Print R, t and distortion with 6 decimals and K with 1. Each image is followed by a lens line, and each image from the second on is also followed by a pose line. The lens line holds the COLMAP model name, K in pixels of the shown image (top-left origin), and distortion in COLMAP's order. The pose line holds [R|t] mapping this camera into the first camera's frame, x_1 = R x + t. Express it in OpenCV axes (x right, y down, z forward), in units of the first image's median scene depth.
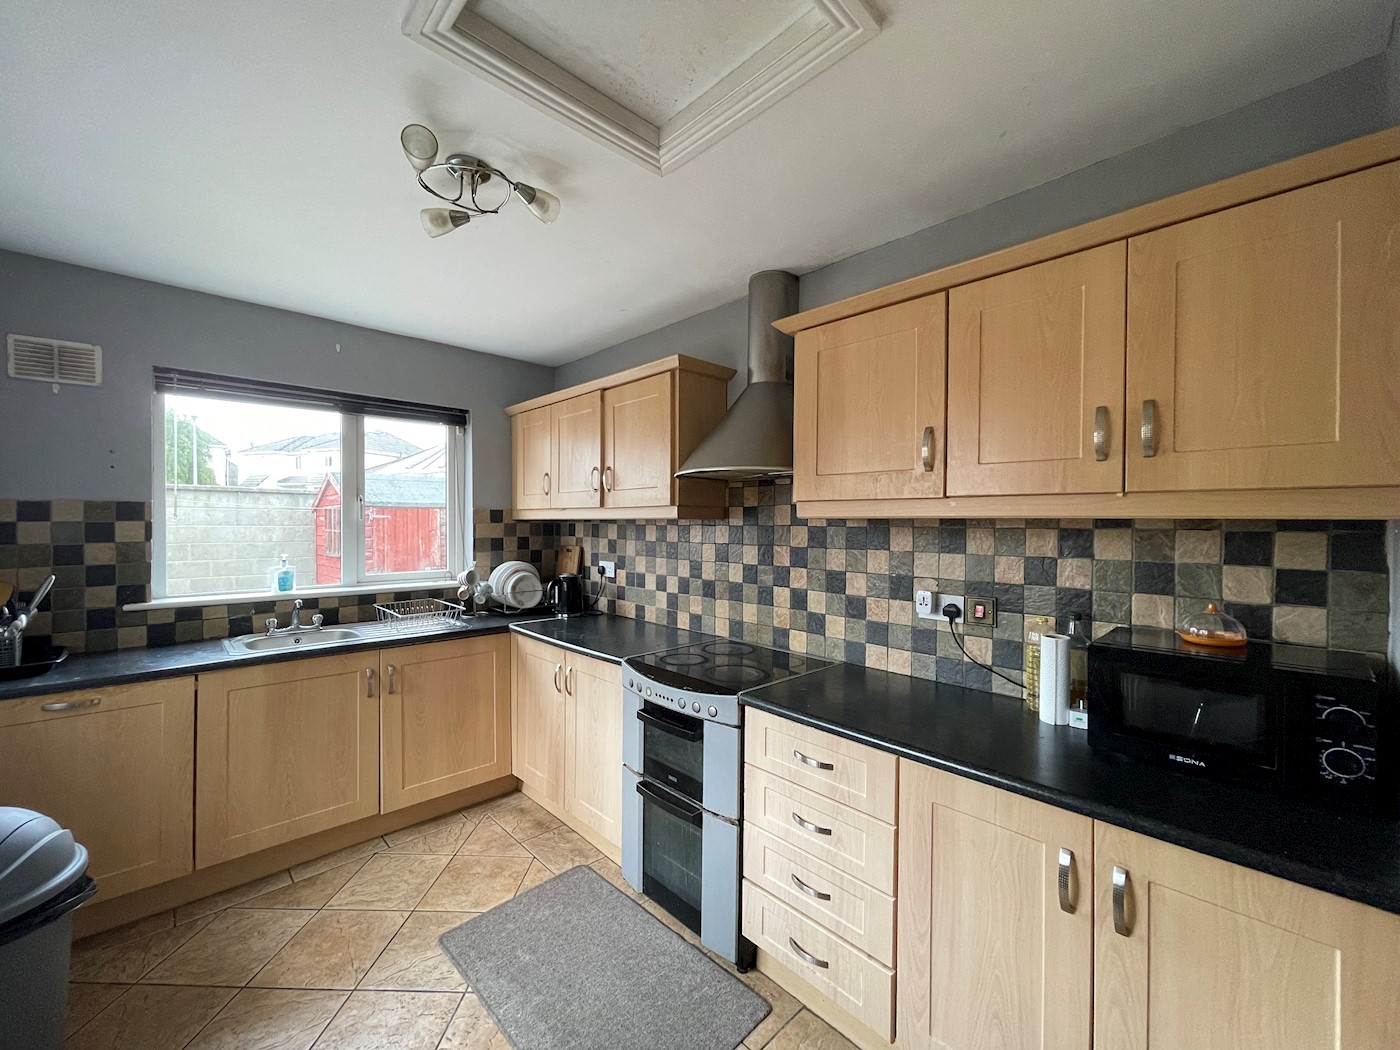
lens RADIAL K [[561.1, 0, 694.0], [0, 561.1, 523.5], [0, 0, 1]] dist [0.001383, 0.000455]
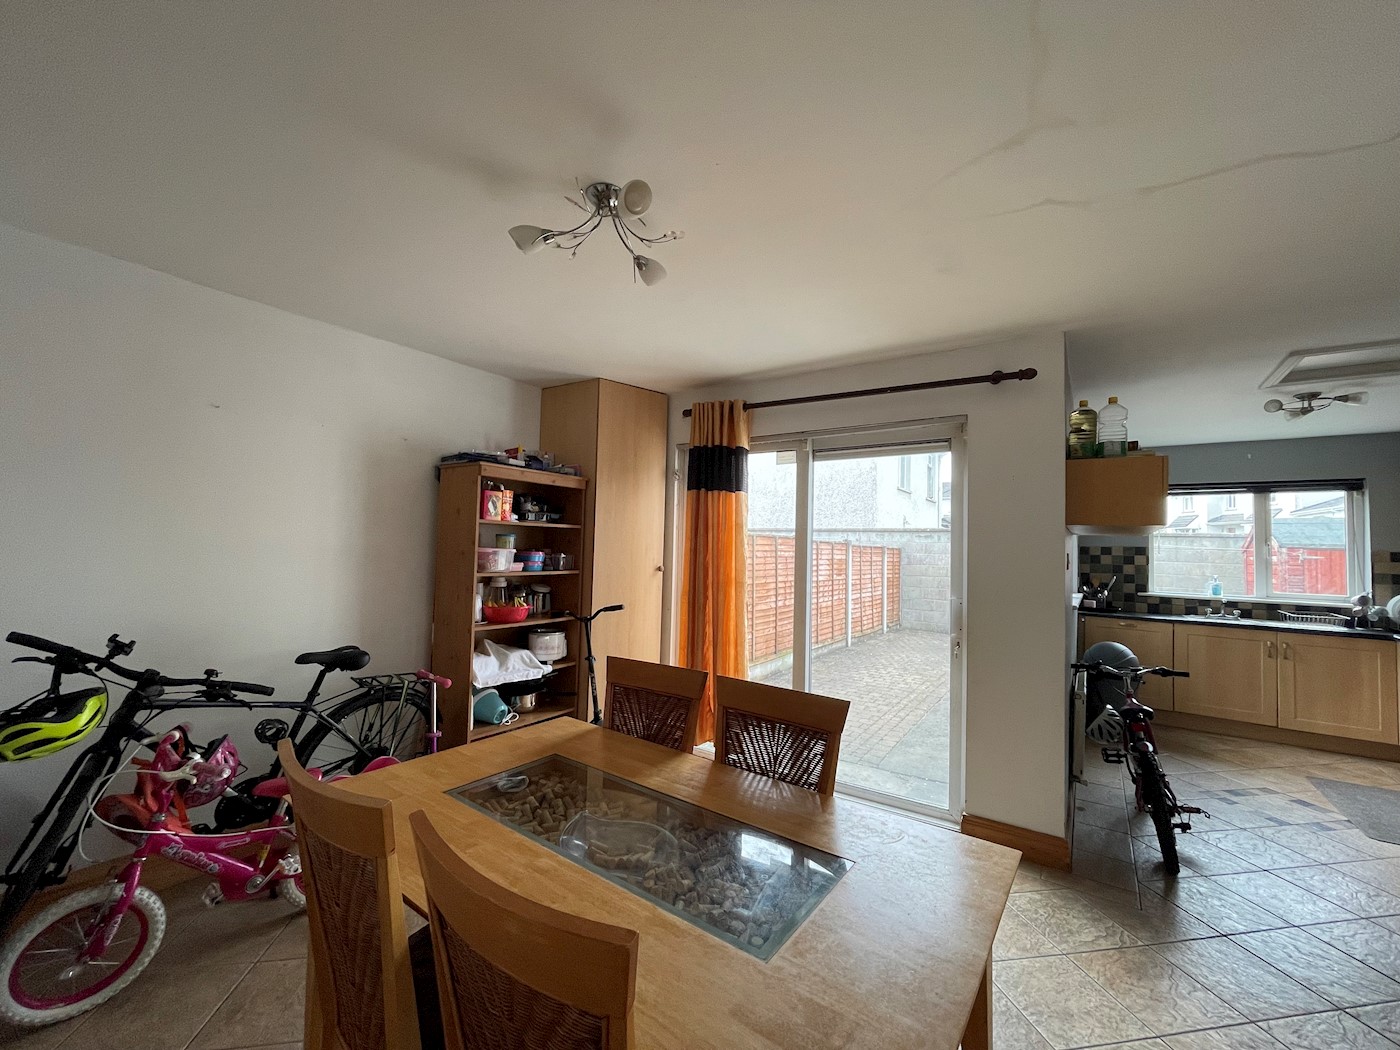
lens RADIAL K [[561.1, 0, 694.0], [0, 561.1, 523.5], [0, 0, 1]] dist [0.001383, 0.000455]
pose [[0.190523, -0.039329, -0.980895, 0.787437], [-0.030174, 0.998490, -0.045896, 0.021760], [0.981219, 0.038342, 0.189048, -1.072462]]
